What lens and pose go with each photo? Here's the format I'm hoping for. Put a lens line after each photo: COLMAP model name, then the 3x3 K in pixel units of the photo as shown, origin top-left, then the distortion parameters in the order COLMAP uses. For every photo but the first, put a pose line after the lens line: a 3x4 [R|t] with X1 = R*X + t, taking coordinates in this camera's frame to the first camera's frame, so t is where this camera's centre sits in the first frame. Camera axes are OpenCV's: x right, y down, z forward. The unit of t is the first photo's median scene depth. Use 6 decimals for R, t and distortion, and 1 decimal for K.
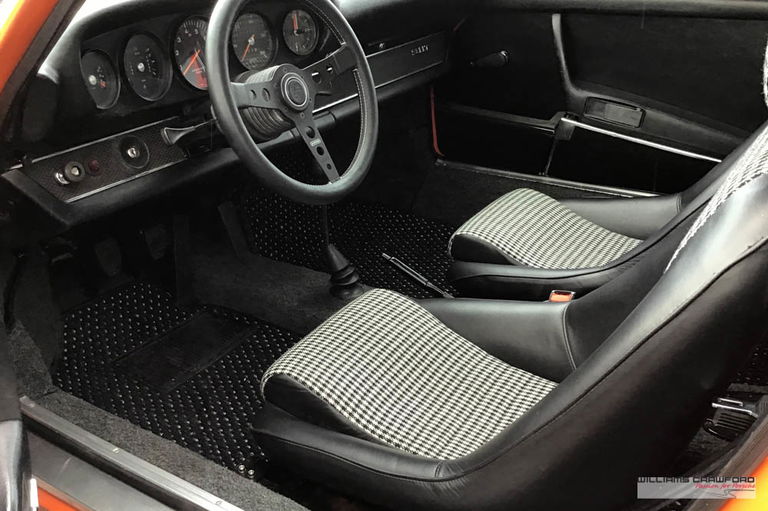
lens RADIAL K [[715.2, 0, 352.3], [0, 715.2, 257.1], [0, 0, 1]] dist [0.003013, -0.012411]
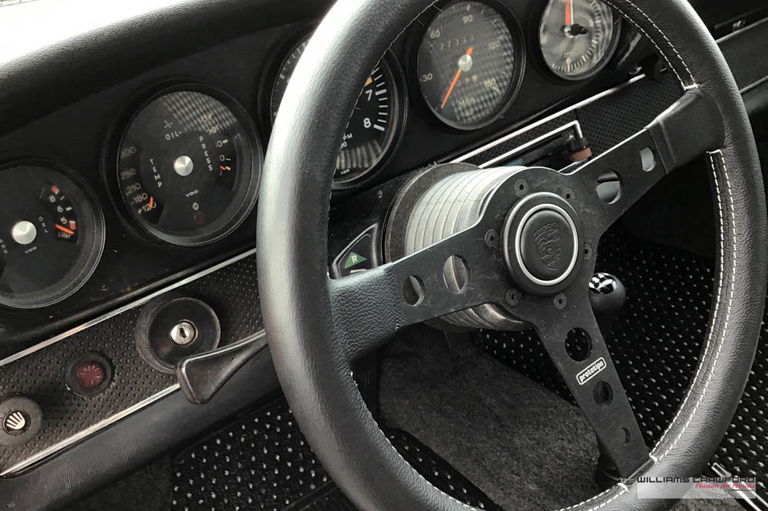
lens RADIAL K [[715.2, 0, 352.3], [0, 715.2, 257.1], [0, 0, 1]] dist [0.003013, -0.012411]
pose [[0.933946, 0.086246, -0.346852, -0.035688], [-0.052405, 0.993005, 0.105806, -0.207924], [0.353551, -0.080641, 0.931933, 0.499061]]
